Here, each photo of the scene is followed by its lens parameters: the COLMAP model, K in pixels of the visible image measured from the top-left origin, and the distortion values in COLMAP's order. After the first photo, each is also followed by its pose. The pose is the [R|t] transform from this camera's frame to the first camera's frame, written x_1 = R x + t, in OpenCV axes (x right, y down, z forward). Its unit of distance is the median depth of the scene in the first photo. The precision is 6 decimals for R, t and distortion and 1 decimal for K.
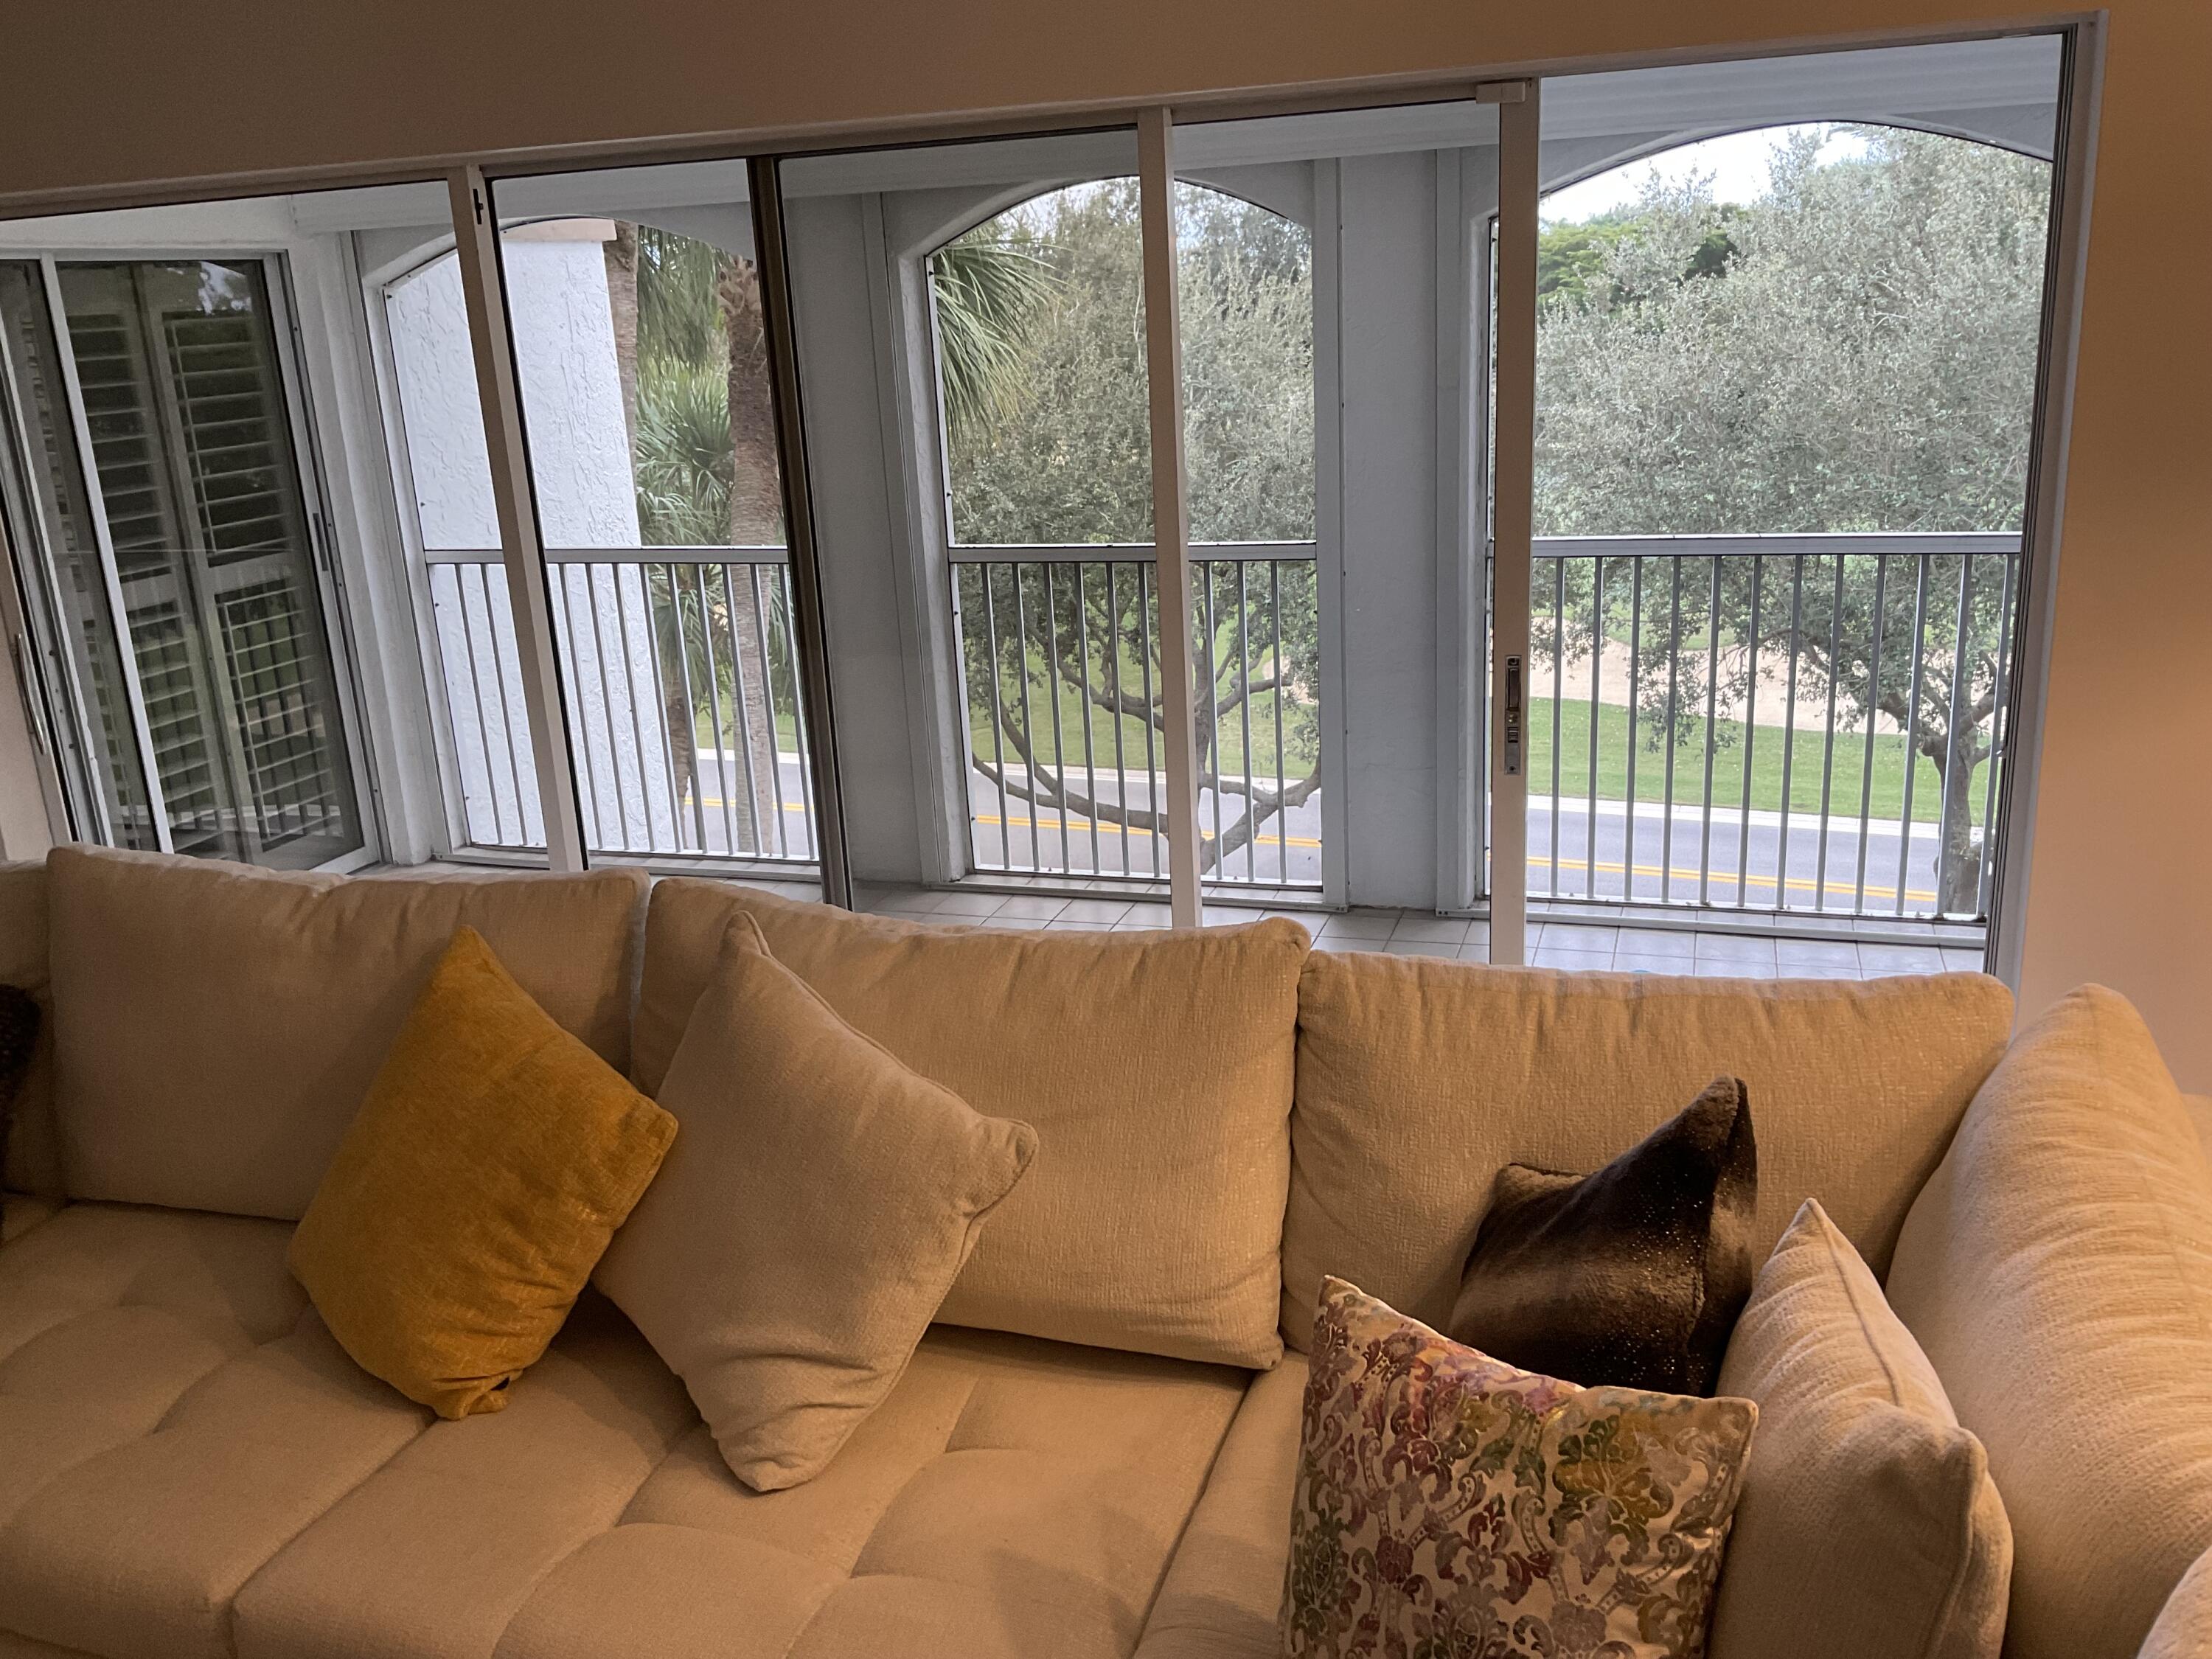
lens RADIAL K [[1815.4, 0, 1089.7], [0, 1815.4, 838.3], [0, 0, 1]] dist [0.113443, -0.244863]
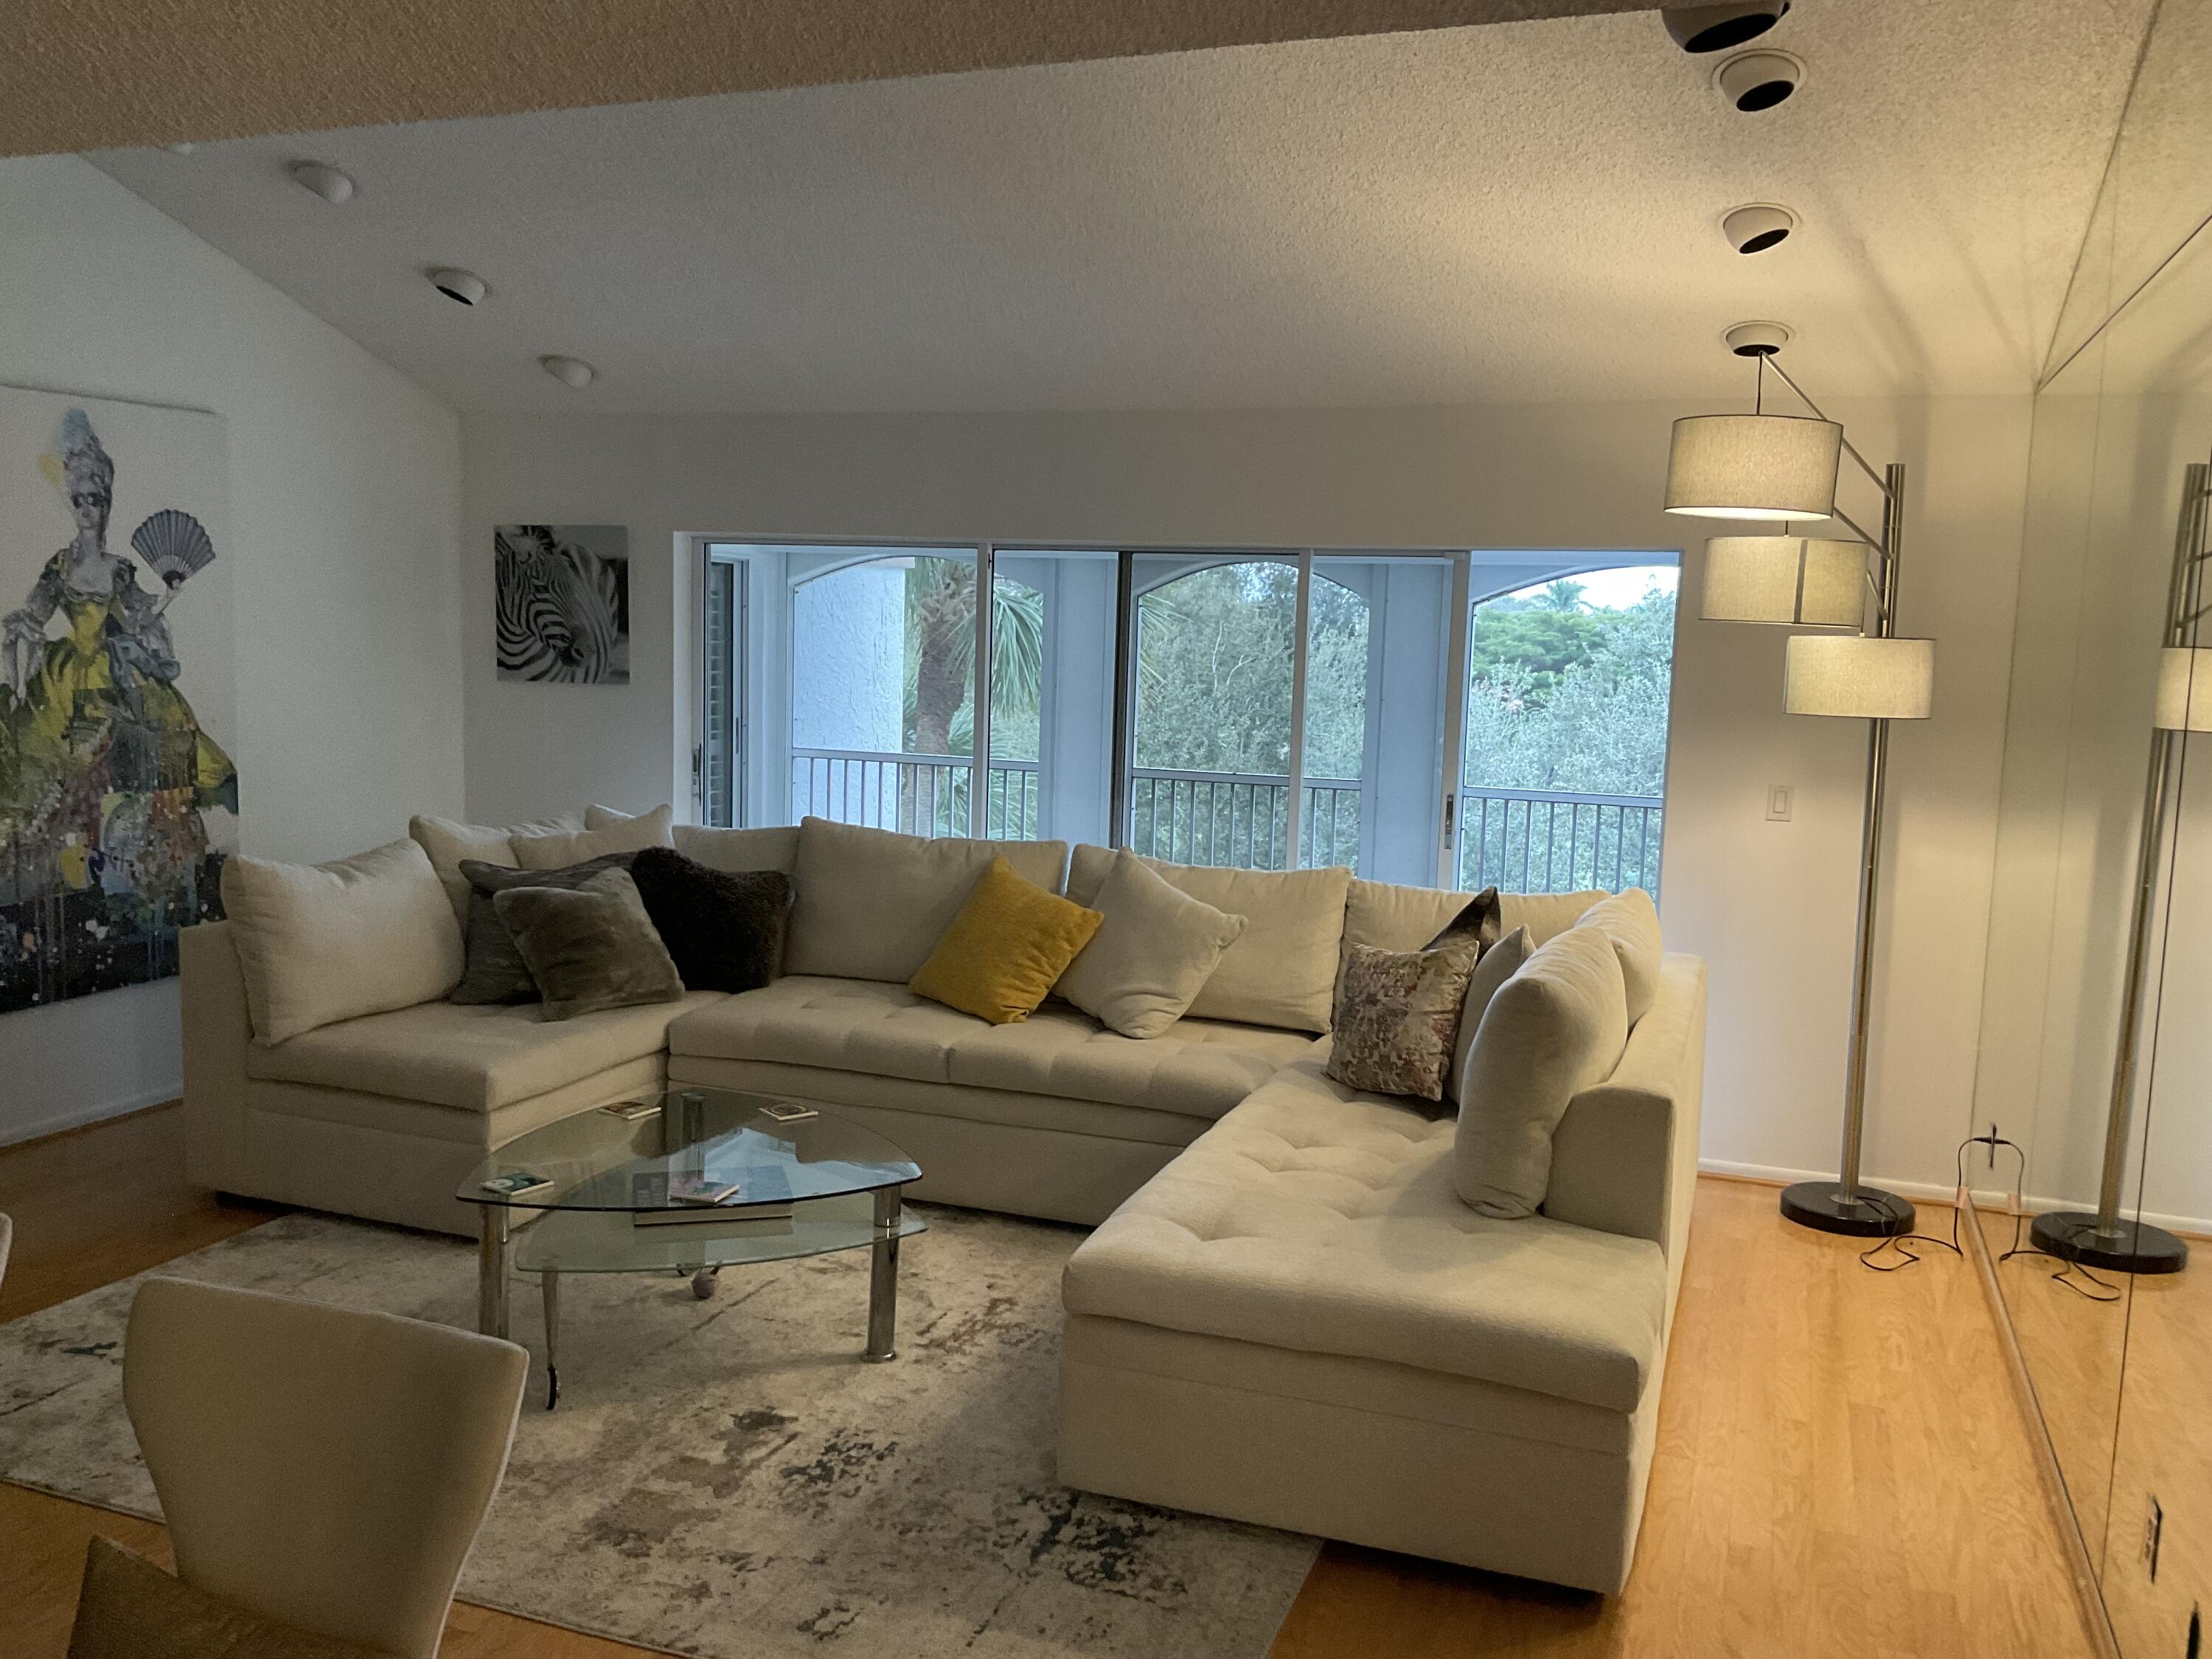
lens RADIAL K [[1815.4, 0, 1089.7], [0, 1815.4, 838.3], [0, 0, 1]] dist [0.113443, -0.244863]
pose [[0.995902, 0.087311, -0.023579, -0.028777], [-0.090089, 0.980642, -0.173852, 0.073712], [0.007943, 0.175264, 0.984489, -0.229454]]
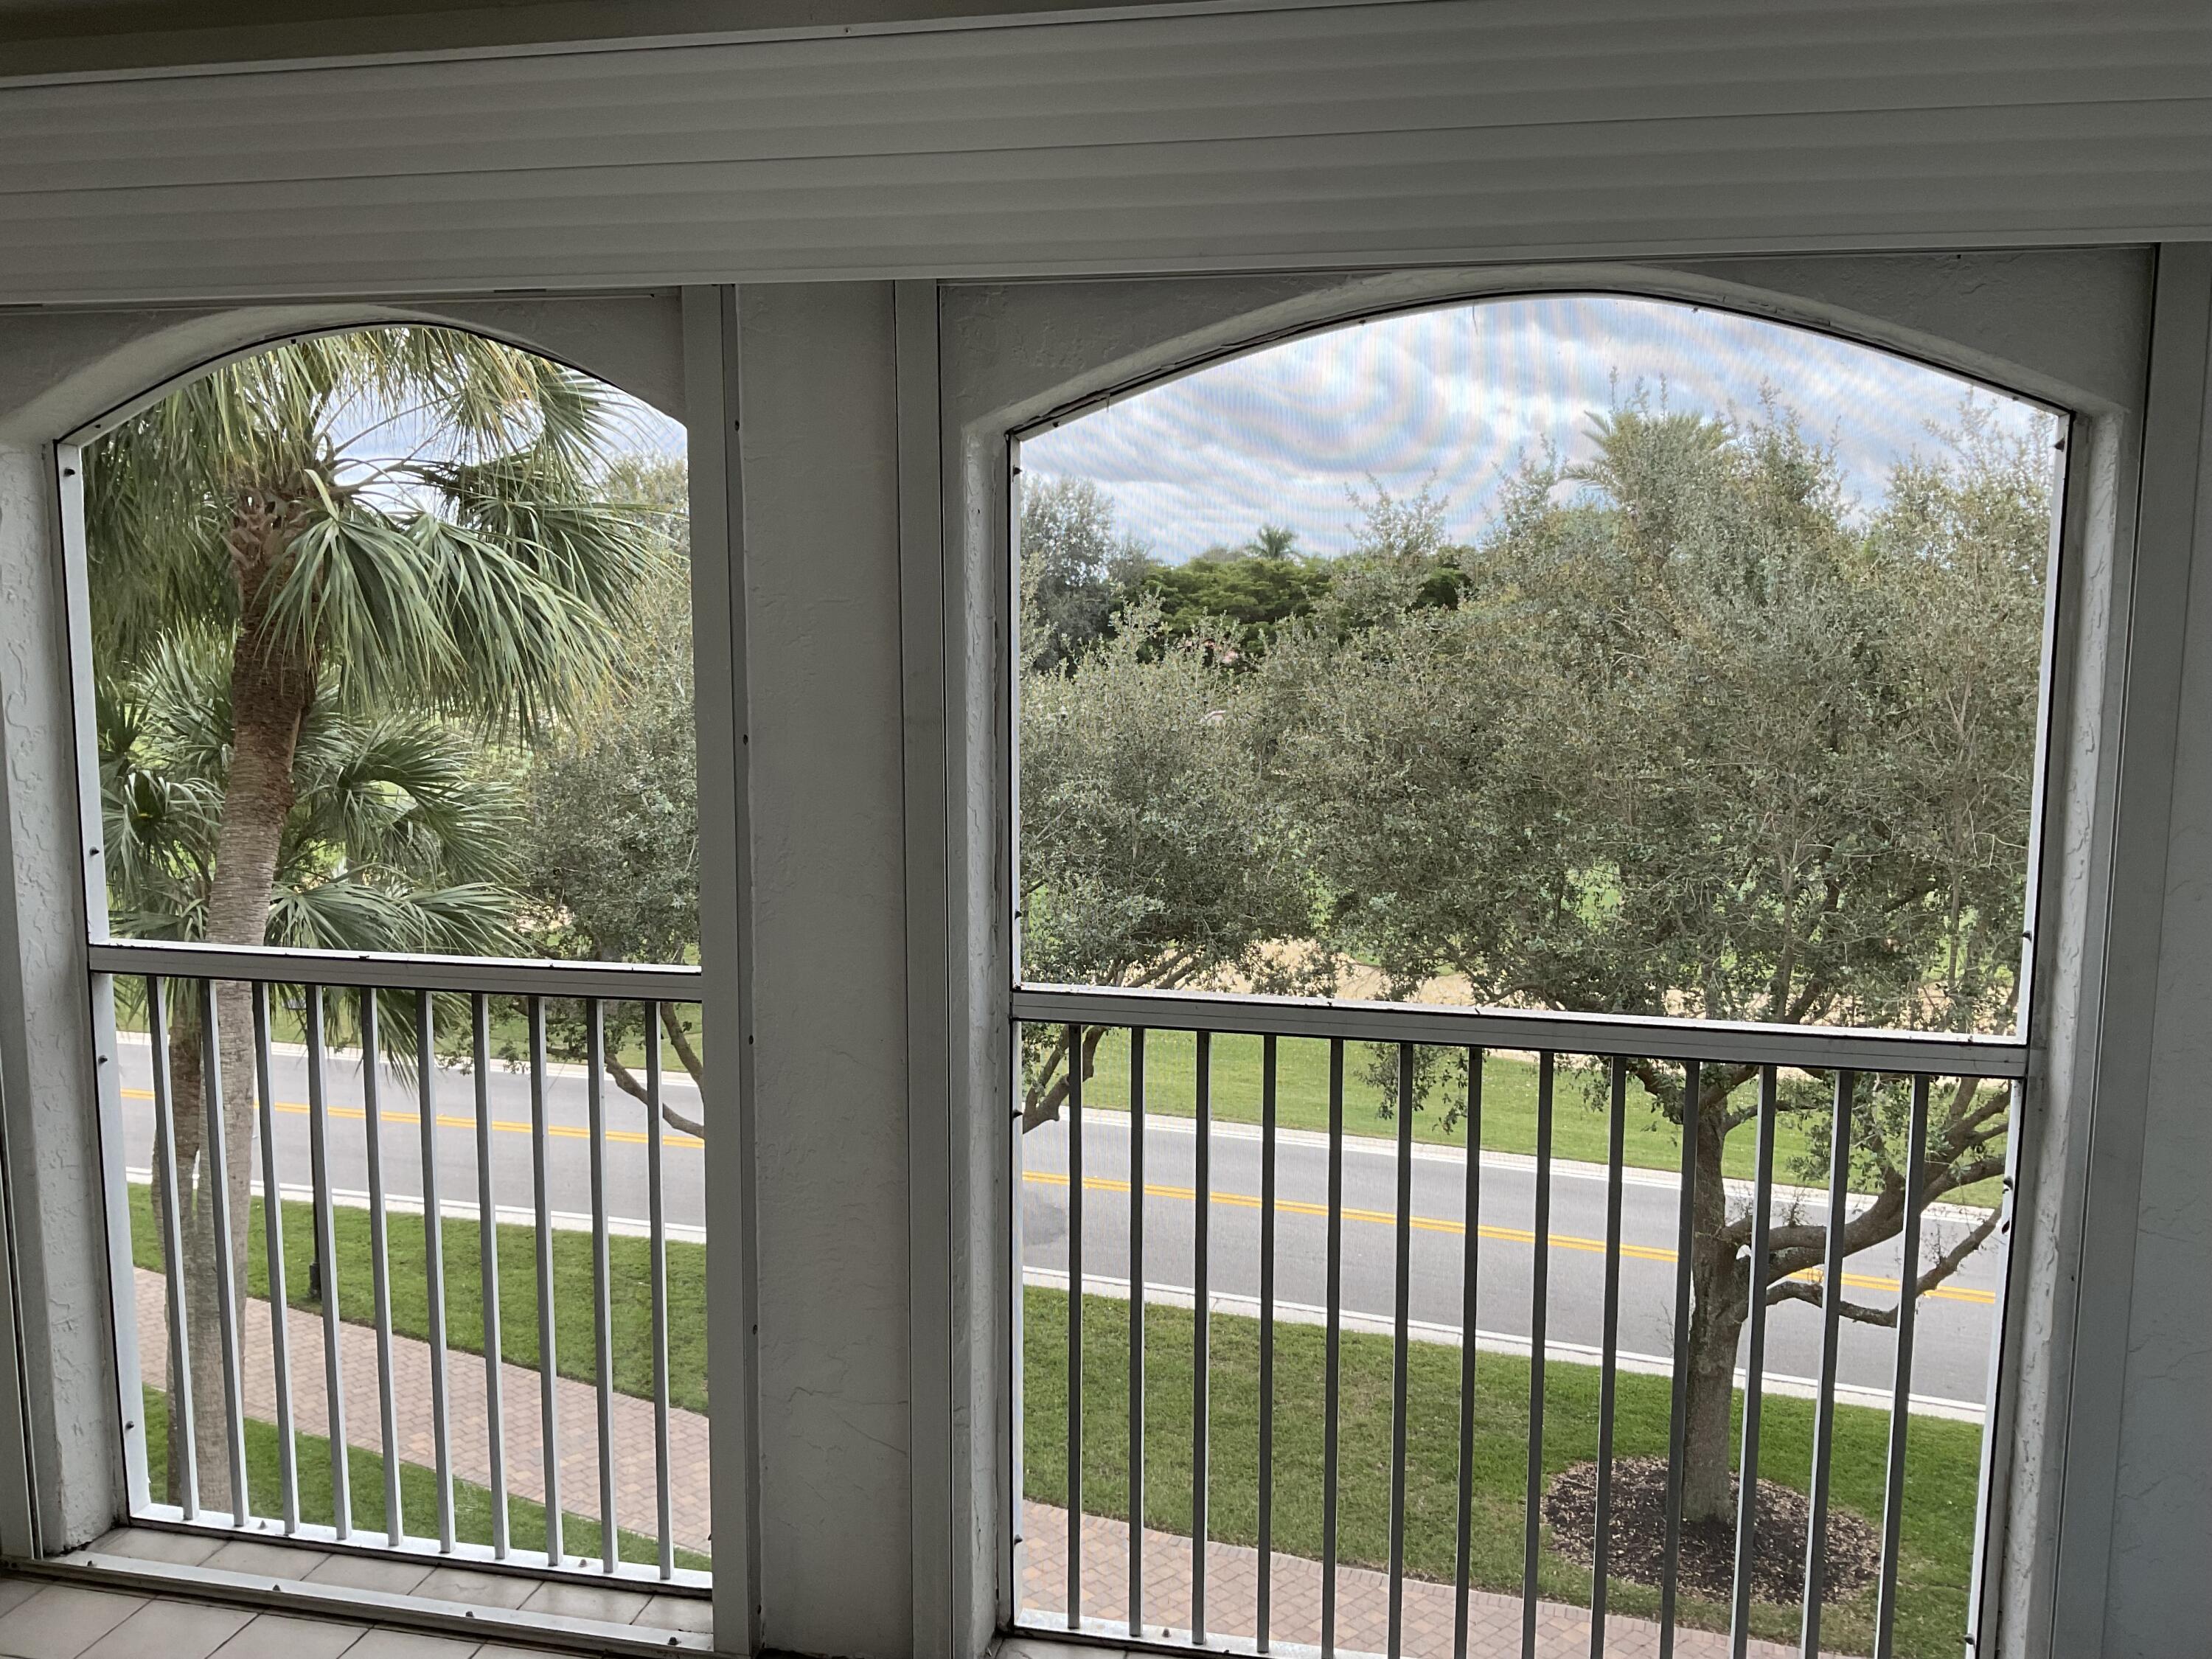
lens RADIAL K [[1842.0, 0, 1106.0], [0, 1842.0, 829.5], [0, 0, 1]] dist [0.189269, -0.371339]
pose [[0.990100, 0.041729, 0.134014, 0.057832], [-0.019013, 0.985857, -0.166505, -0.039719], [-0.139067, 0.162309, 0.976891, 0.147277]]
